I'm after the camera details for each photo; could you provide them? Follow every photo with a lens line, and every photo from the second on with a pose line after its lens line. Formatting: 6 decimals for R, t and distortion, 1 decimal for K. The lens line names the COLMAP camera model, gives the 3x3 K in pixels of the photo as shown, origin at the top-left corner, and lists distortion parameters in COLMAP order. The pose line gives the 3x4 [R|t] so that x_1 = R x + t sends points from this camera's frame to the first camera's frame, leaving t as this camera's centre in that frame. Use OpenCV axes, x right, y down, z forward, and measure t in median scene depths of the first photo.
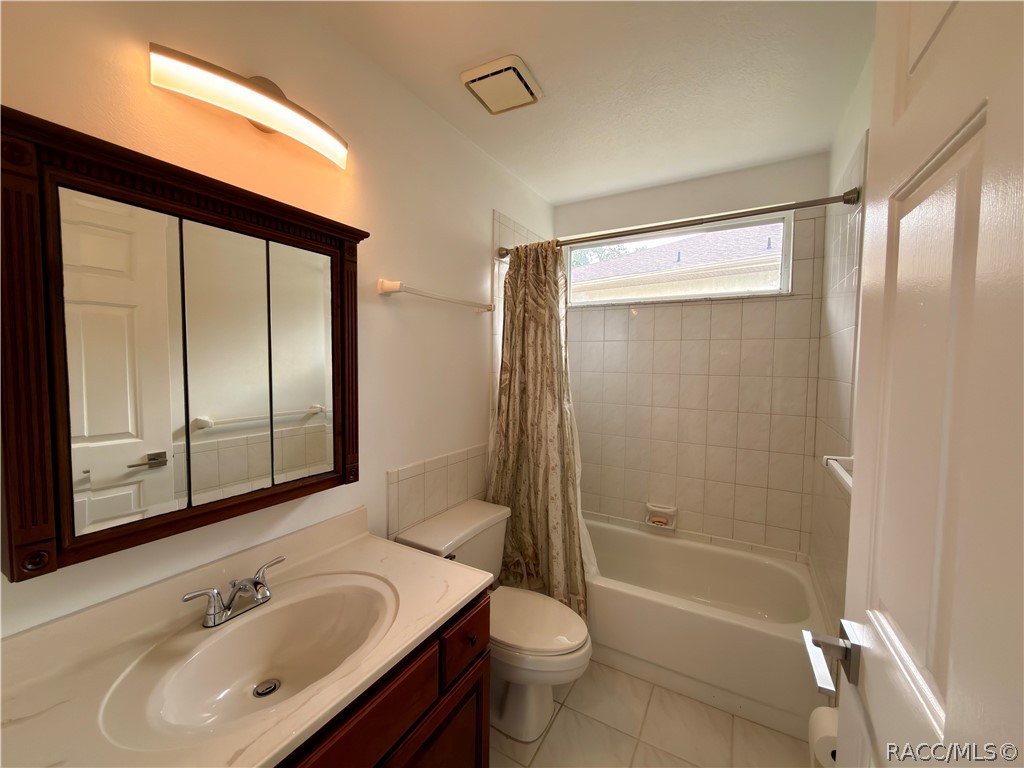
lens RADIAL K [[408.9, 0, 516.4], [0, 408.9, 388.7], [0, 0, 1]] dist [-0.002196, 0.000197]
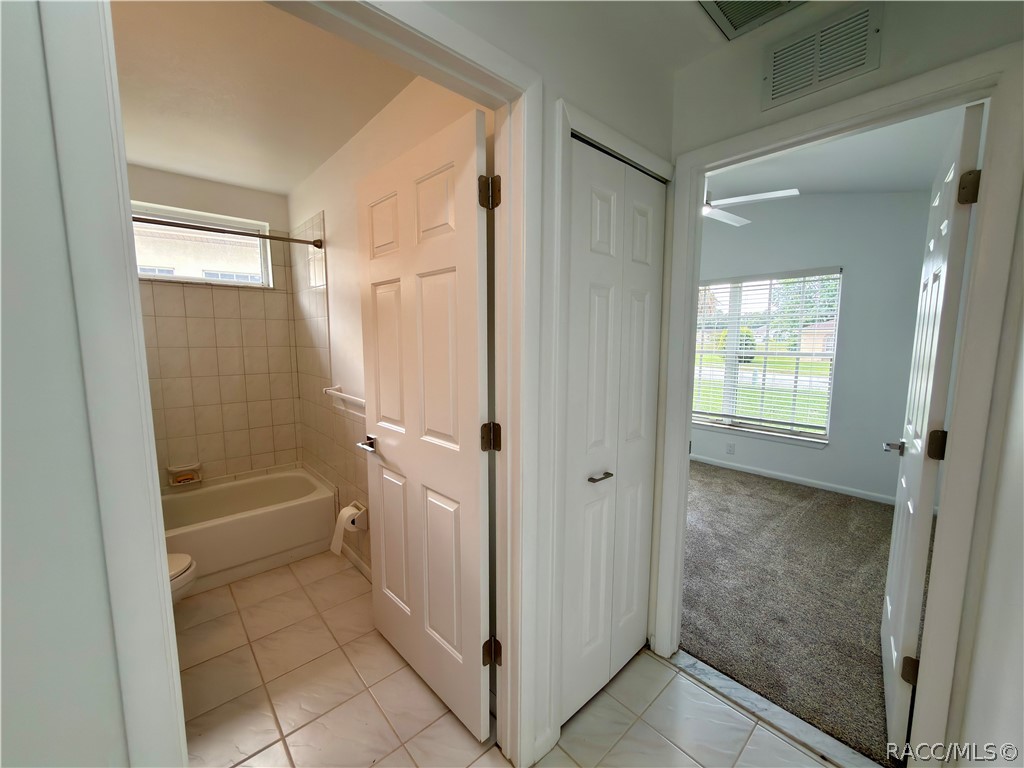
lens RADIAL K [[408.9, 0, 512.3], [0, 408.9, 385.0], [0, 0, 1]] dist [-0.002196, 0.000197]
pose [[0.307614, -0.113364, 0.944734, -0.440753], [0.064599, 0.993075, 0.098130, 0.018251], [-0.949316, 0.030843, 0.312807, -0.228493]]
